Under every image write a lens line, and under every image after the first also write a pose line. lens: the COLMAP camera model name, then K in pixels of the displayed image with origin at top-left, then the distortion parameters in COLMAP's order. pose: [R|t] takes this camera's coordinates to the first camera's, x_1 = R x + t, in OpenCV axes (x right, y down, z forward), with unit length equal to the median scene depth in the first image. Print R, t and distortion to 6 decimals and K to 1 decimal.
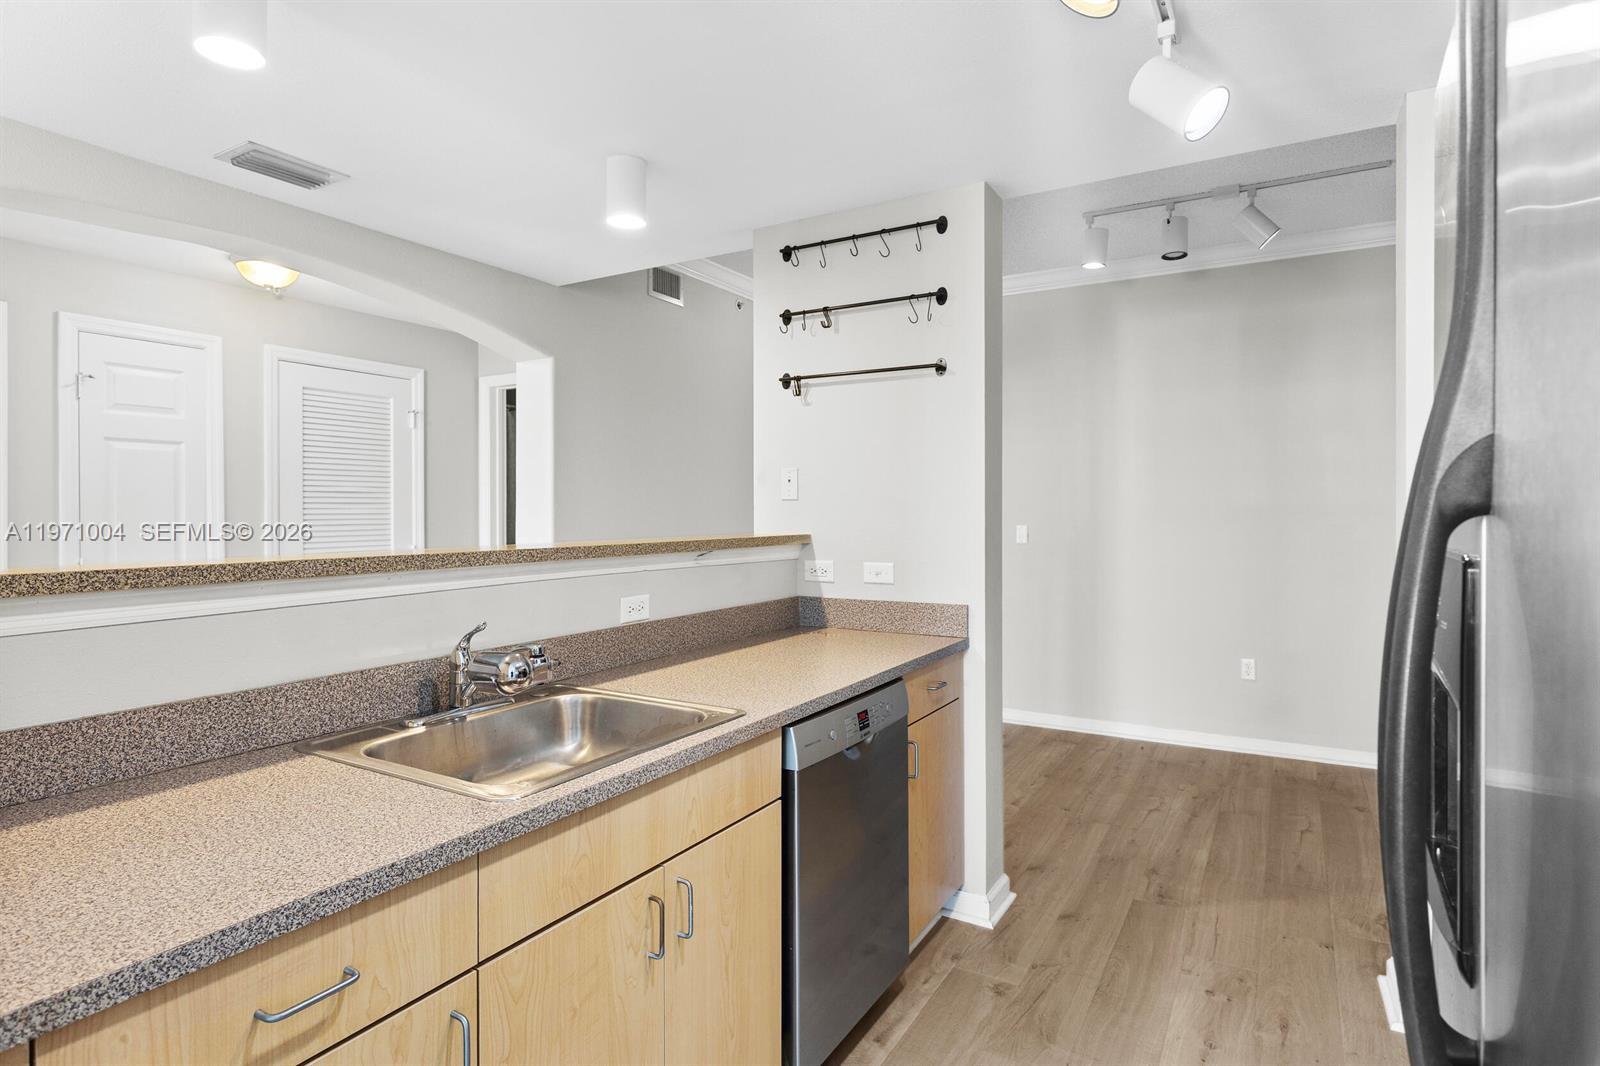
lens RADIAL K [[850.2, 0, 793.4], [0, 850.2, 515.0], [0, 0, 1]] dist [0.002840, 0.000830]
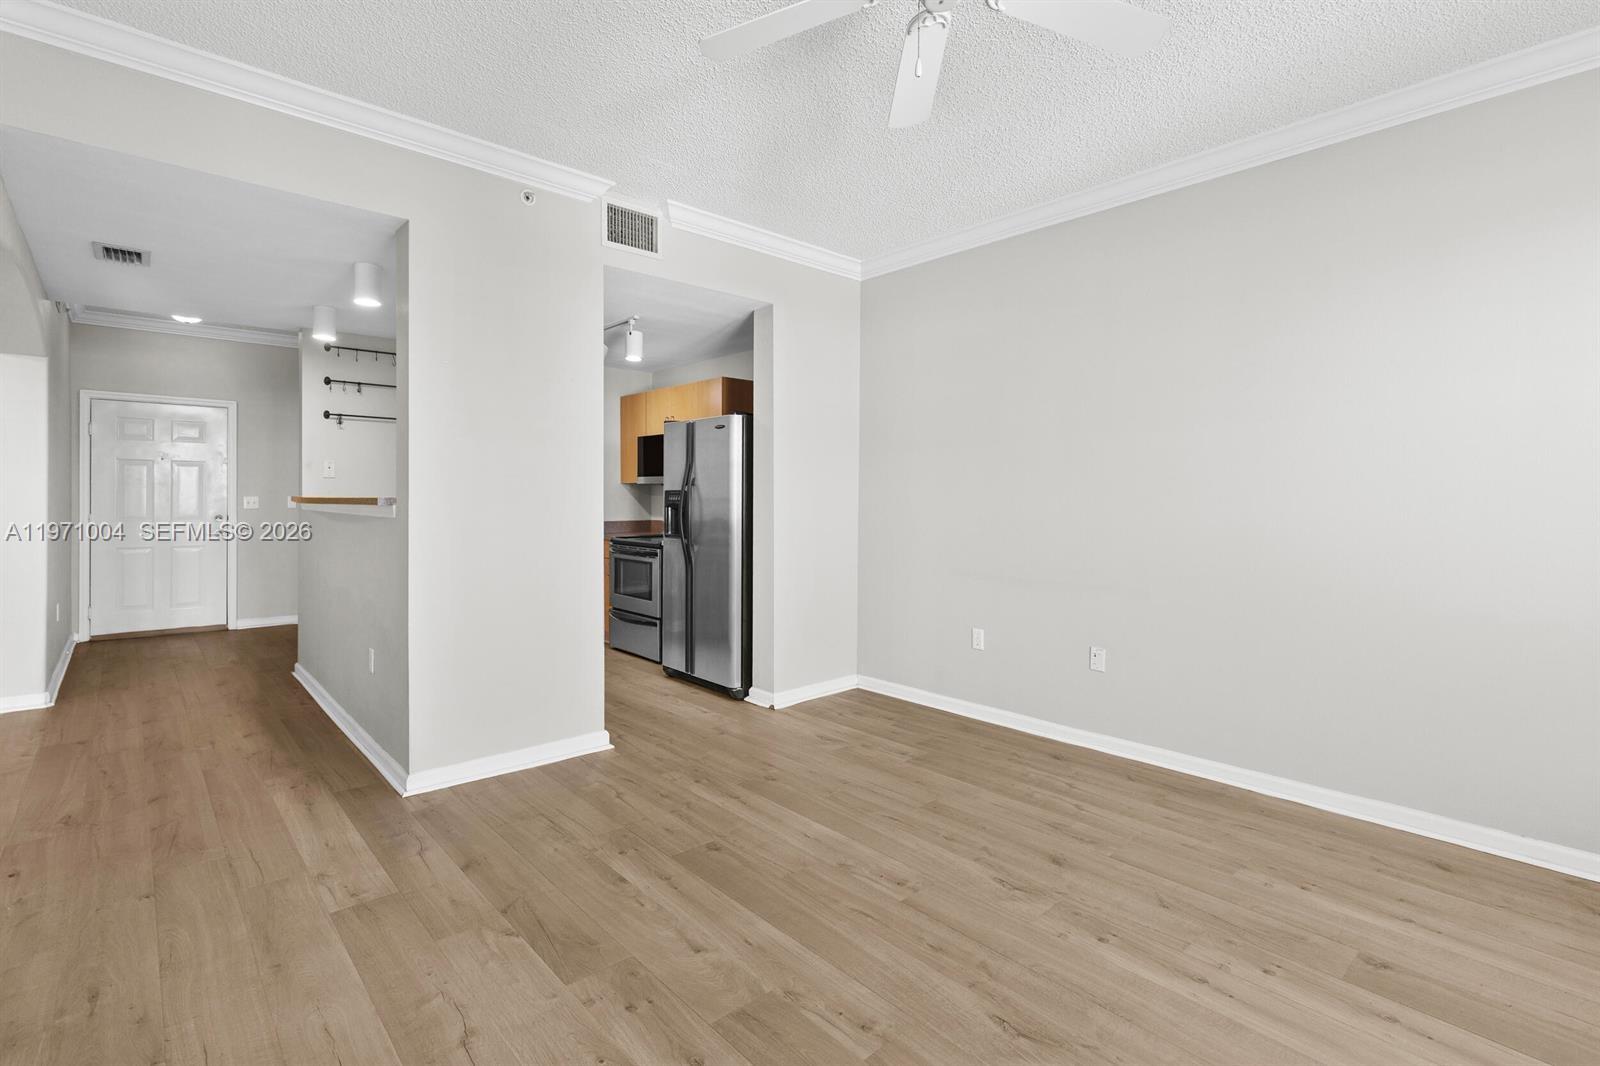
lens RADIAL K [[743.4, 0, 778.3], [0, 743.4, 501.0], [0, 0, 1]] dist [0.010207, -0.000132]
pose [[0.315238, 0.000841, 0.949012, -1.234173], [-0.001547, 0.999999, -0.000373, 0.031998], [-0.949012, -0.001351, 0.315238, -0.458320]]
